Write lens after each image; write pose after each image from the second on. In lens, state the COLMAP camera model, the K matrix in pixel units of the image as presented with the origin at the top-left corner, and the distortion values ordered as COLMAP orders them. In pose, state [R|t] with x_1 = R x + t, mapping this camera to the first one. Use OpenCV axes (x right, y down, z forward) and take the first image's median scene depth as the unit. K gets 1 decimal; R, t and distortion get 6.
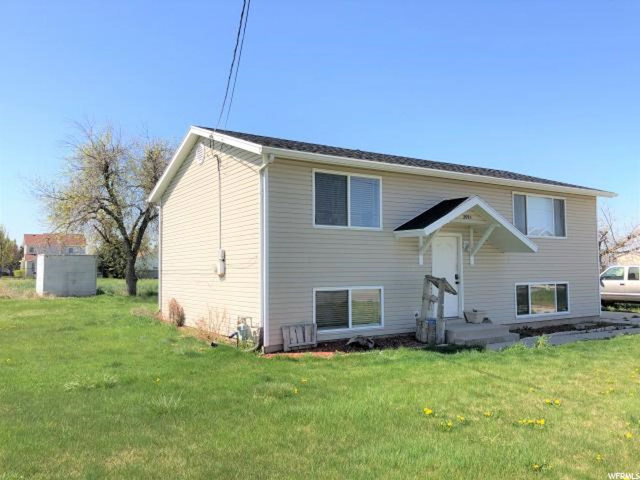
lens RADIAL K [[526.1, 0, 320.0], [0, 526.1, 240.0], [0, 0, 1]] dist [0.045975, -0.009659]
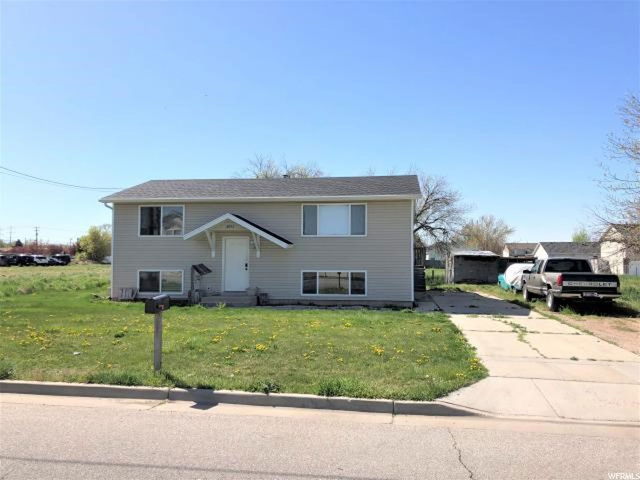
lens RADIAL K [[520.7, 0, 320.0], [0, 520.7, 240.0], [0, 0, 1]] dist [0.121145, -0.128049]
pose [[0.749249, -0.006125, -0.662261, 1.550014], [0.033332, 0.999039, 0.028470, -0.041340], [0.661450, -0.043406, 0.748732, 0.026758]]
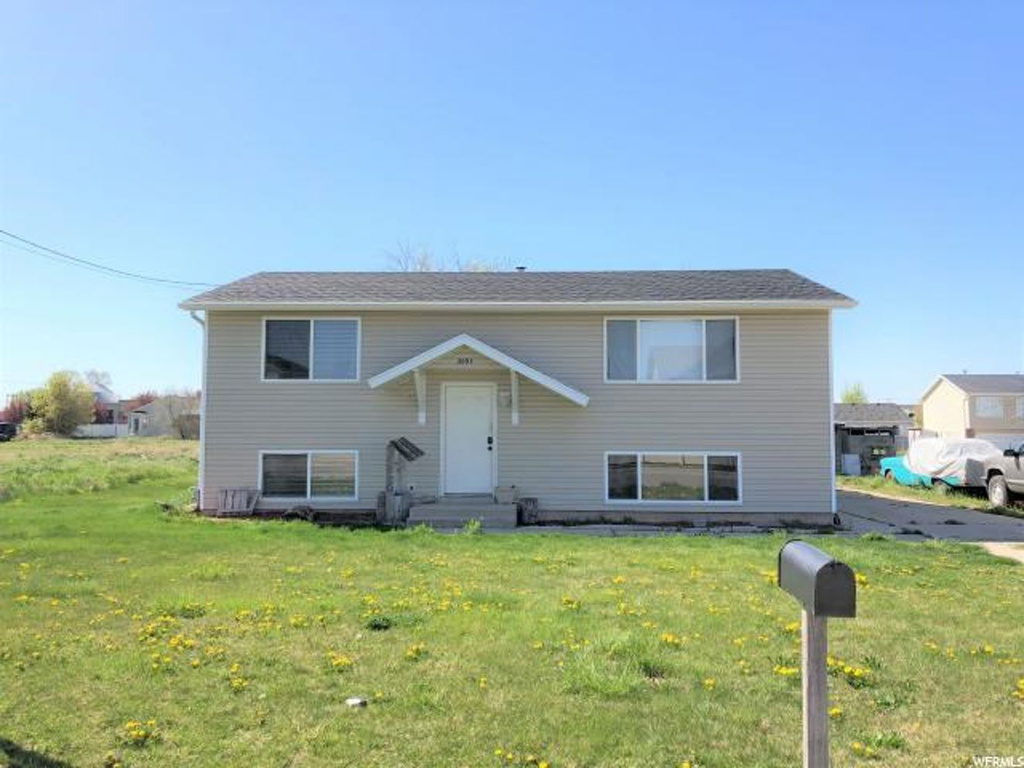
lens RADIAL K [[833.1, 0, 512.0], [0, 833.1, 384.0], [0, 0, 1]] dist [0.121145, -0.128049]
pose [[0.813310, -0.013751, -0.581668, 1.064947], [0.026170, 0.999573, 0.012961, -0.026377], [0.581242, -0.025764, 0.813323, 0.075108]]
